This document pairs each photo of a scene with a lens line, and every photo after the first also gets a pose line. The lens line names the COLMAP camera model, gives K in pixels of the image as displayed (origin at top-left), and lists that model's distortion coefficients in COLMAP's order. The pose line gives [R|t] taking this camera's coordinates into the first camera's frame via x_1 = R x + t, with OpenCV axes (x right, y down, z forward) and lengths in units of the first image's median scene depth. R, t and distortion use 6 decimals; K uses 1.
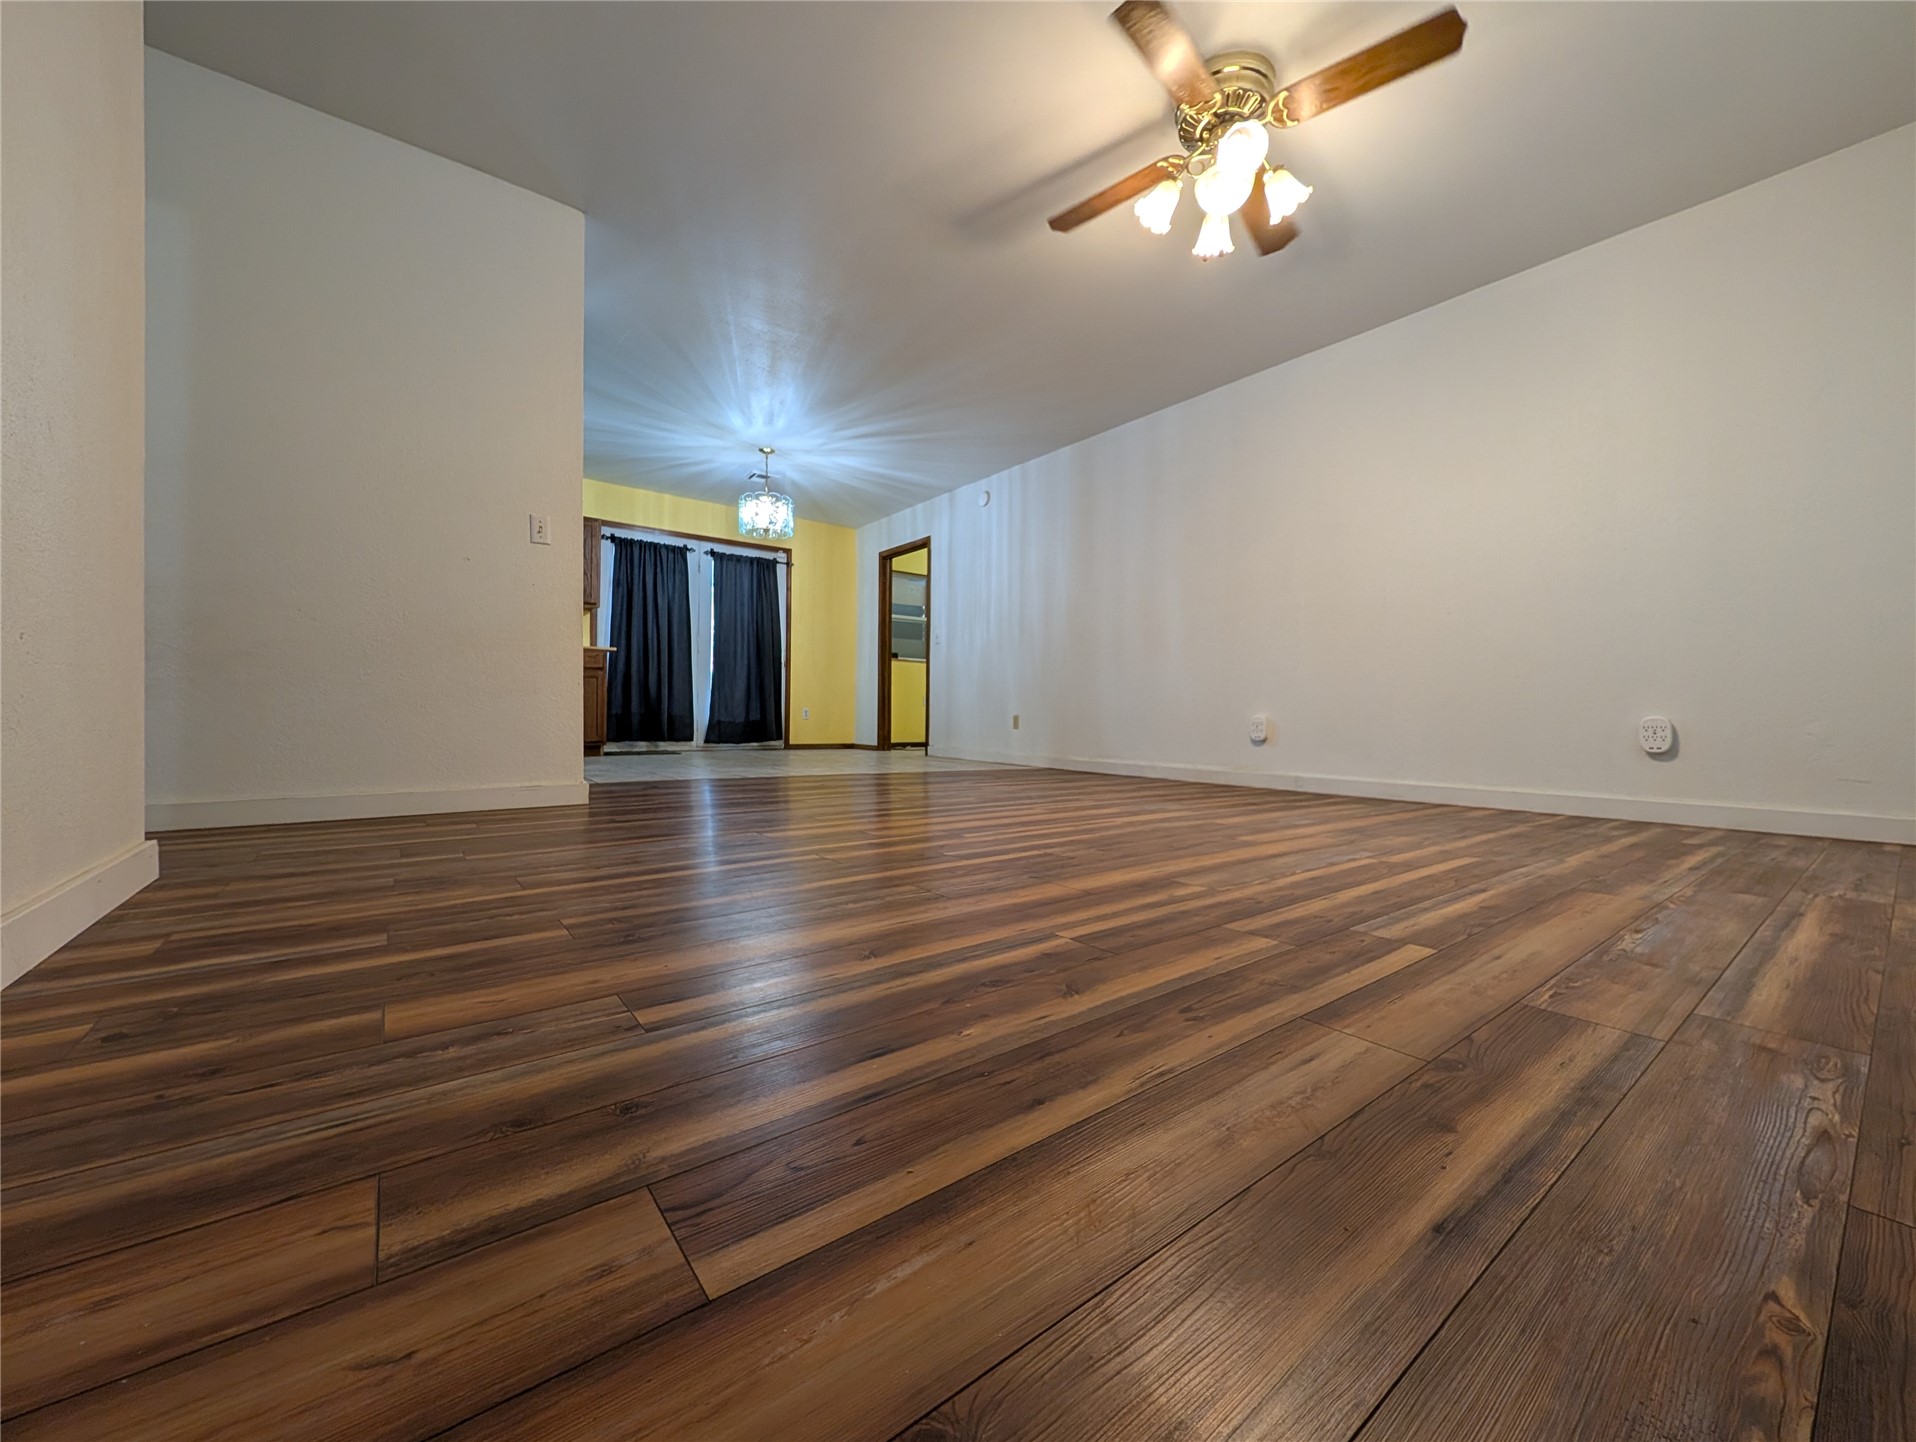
lens RADIAL K [[738.7, 0, 958.7], [0, 738.7, 722.6], [0, 0, 1]] dist [0.002004, 0.000065]
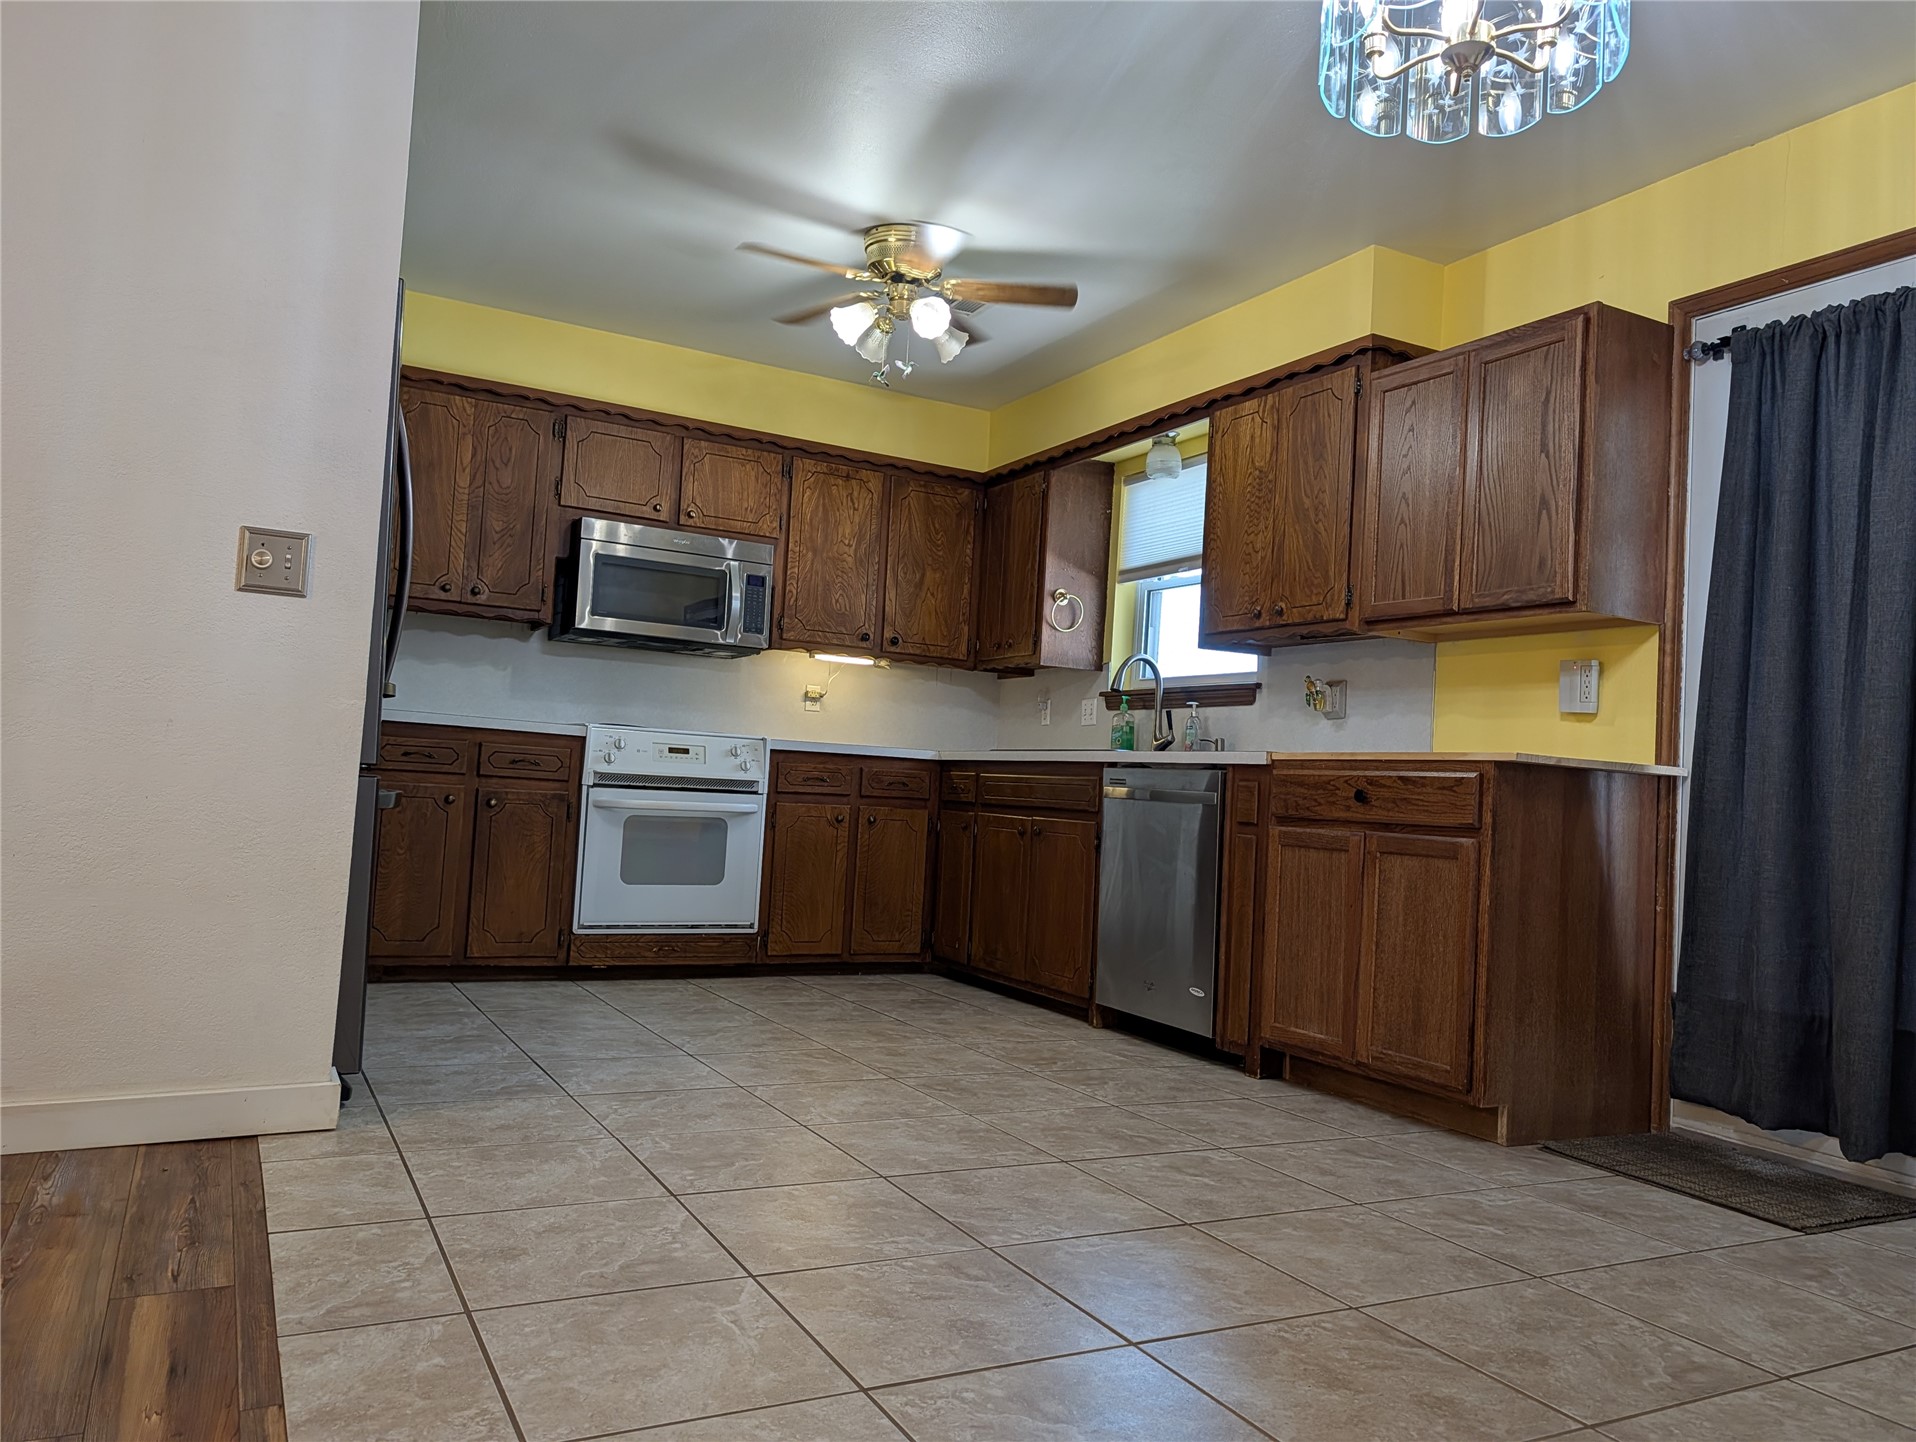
lens RADIAL K [[1384.9, 0, 957.3], [0, 1384.9, 717.8], [0, 0, 1]] dist [0.019956, -0.017513]
pose [[-0.160806, -0.057770, -0.985294, 0.075794], [-0.054049, 0.997303, -0.049653, -0.071749], [0.985505, 0.045270, -0.163495, 0.812678]]
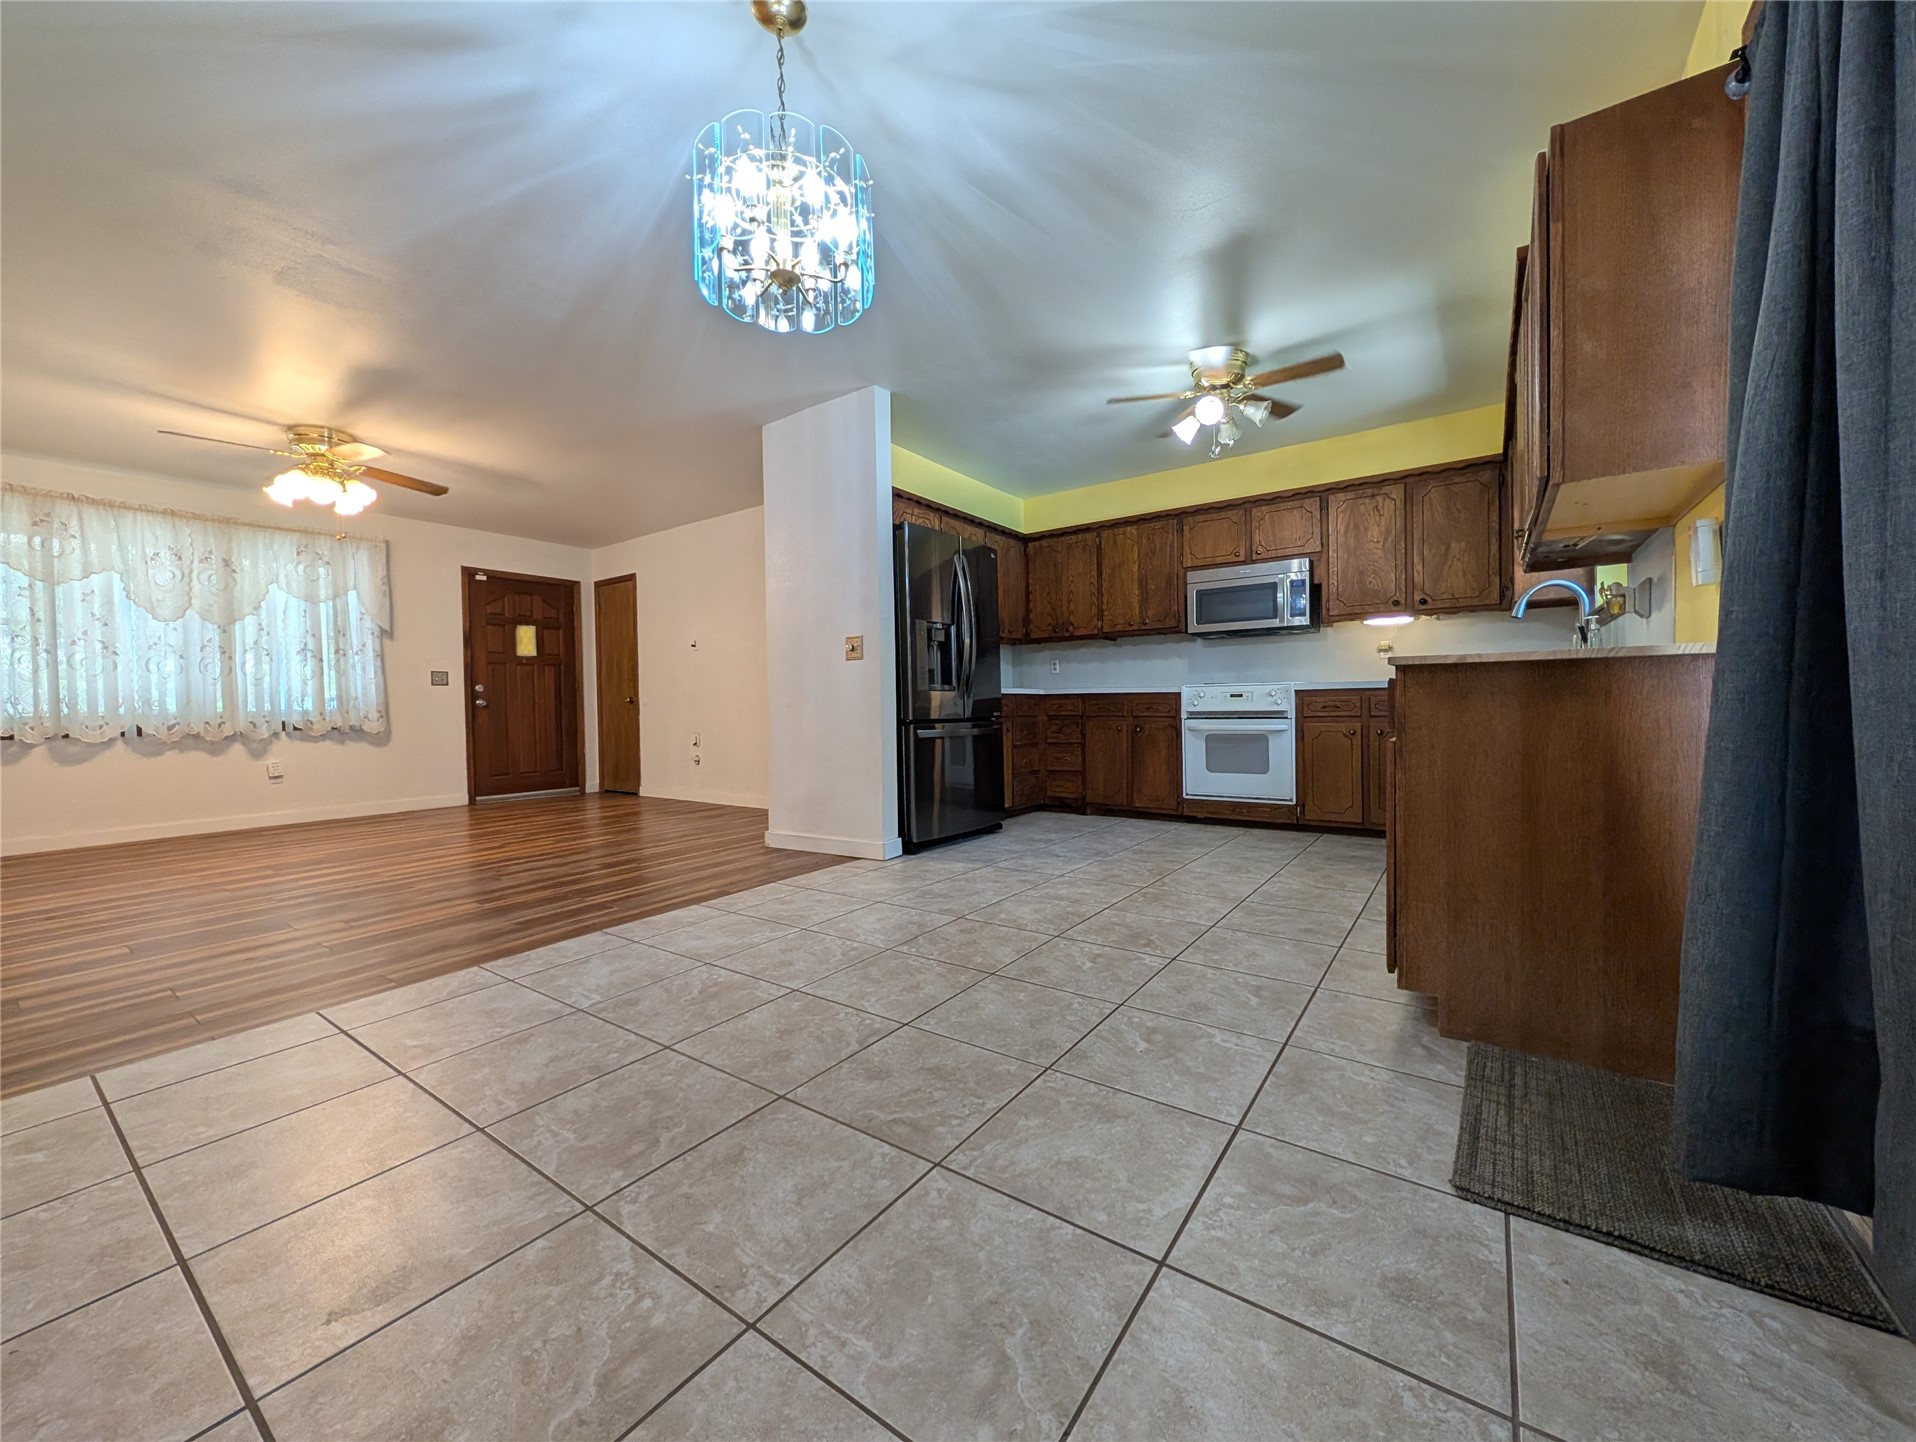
lens RADIAL K [[738.7, 0, 956.5], [0, 738.7, 722.8], [0, 0, 1]] dist [0.002004, 0.000065]
pose [[-0.957257, 0.027102, -0.287967, -0.194420], [0.021250, 0.999500, 0.023431, -0.079385], [0.288458, 0.016311, -0.957354, 1.124467]]
